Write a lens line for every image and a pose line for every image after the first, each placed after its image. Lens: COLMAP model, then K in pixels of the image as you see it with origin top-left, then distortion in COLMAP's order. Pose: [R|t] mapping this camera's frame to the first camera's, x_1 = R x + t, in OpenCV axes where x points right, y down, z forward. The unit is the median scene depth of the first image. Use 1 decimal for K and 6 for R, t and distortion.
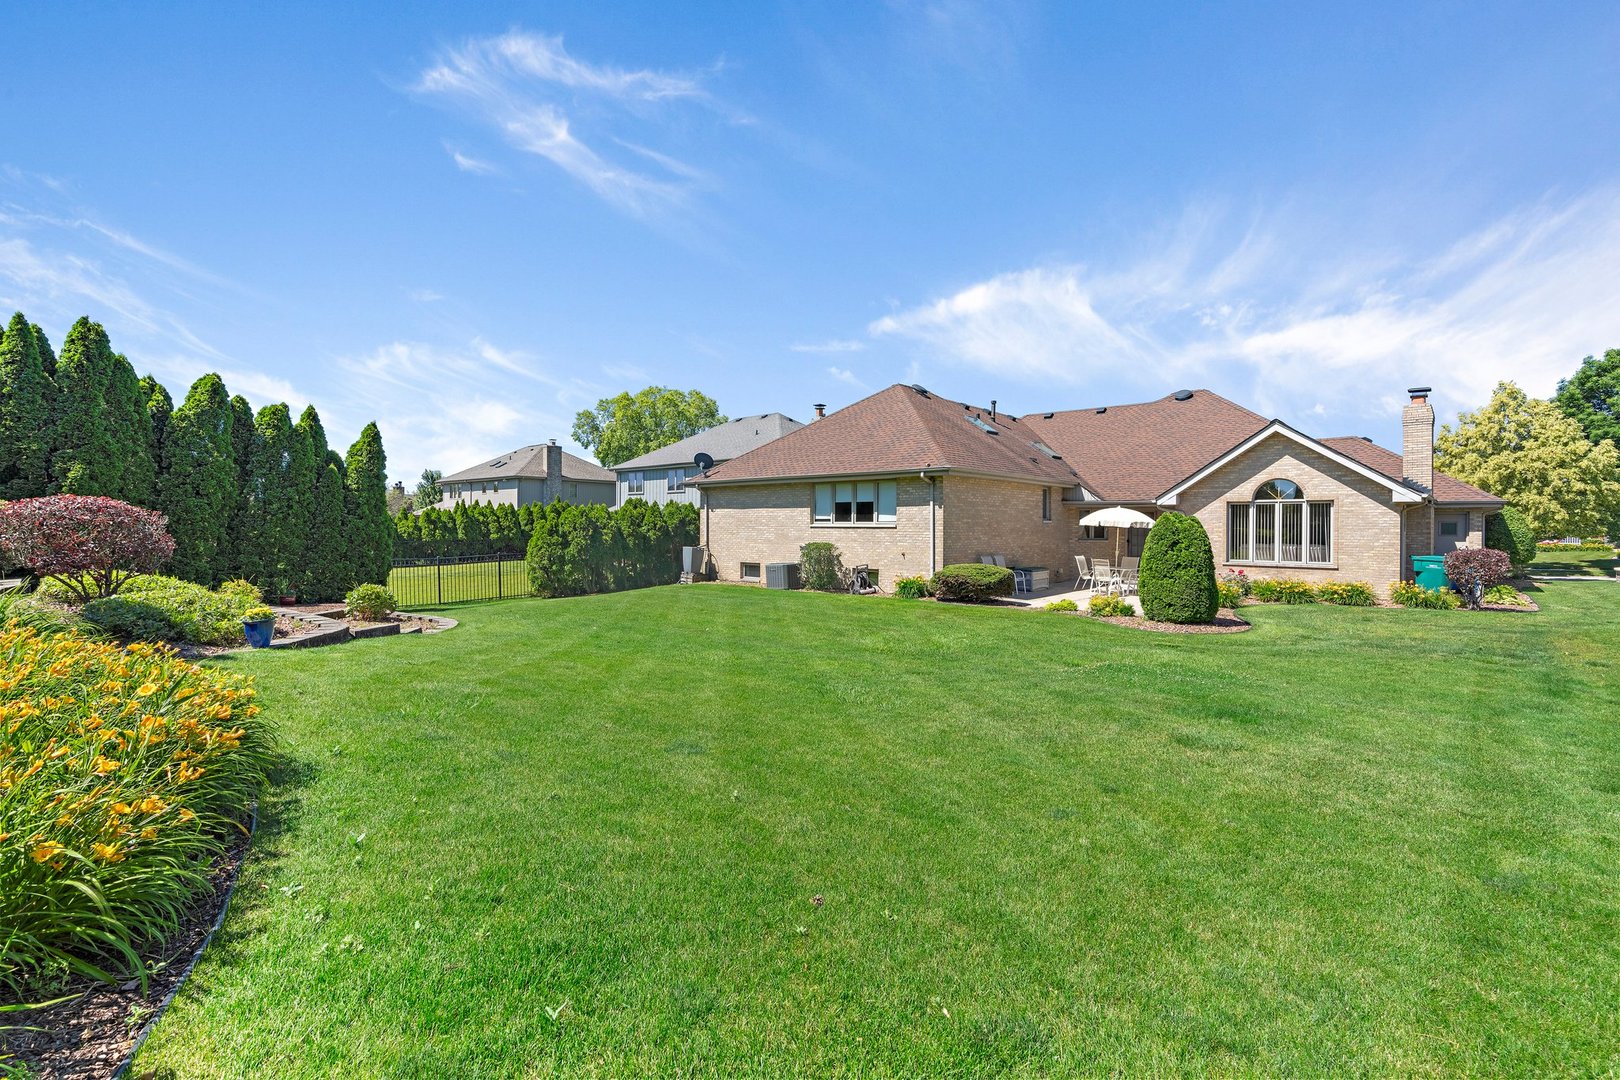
lens RADIAL K [[737.4, 0, 813.9], [0, 737.4, 528.6], [0, 0, 1]] dist [-0.012582, 0.005332]
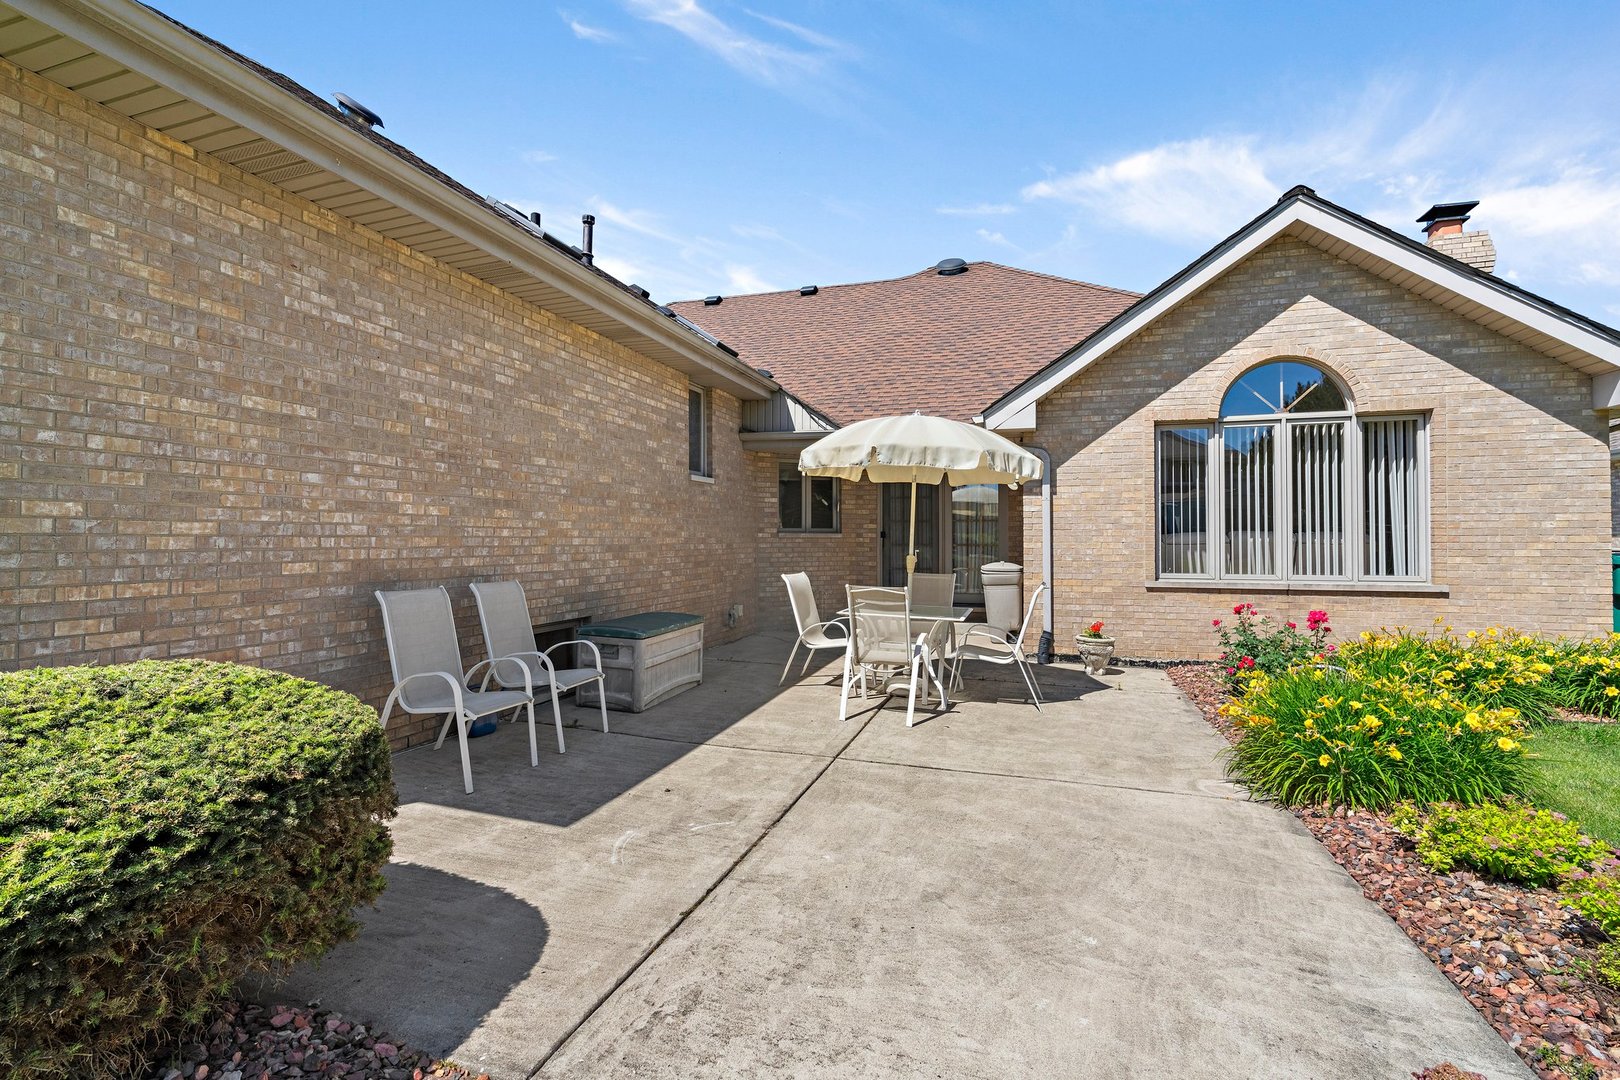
lens RADIAL K [[737.4, 0, 806.6], [0, 737.4, 537.0], [0, 0, 1]] dist [-0.012582, 0.005332]
pose [[0.913099, -0.004823, 0.407710, 0.244732], [0.006873, 0.999970, -0.003564, 0.023589], [-0.407680, 0.006056, 0.913105, 0.733680]]
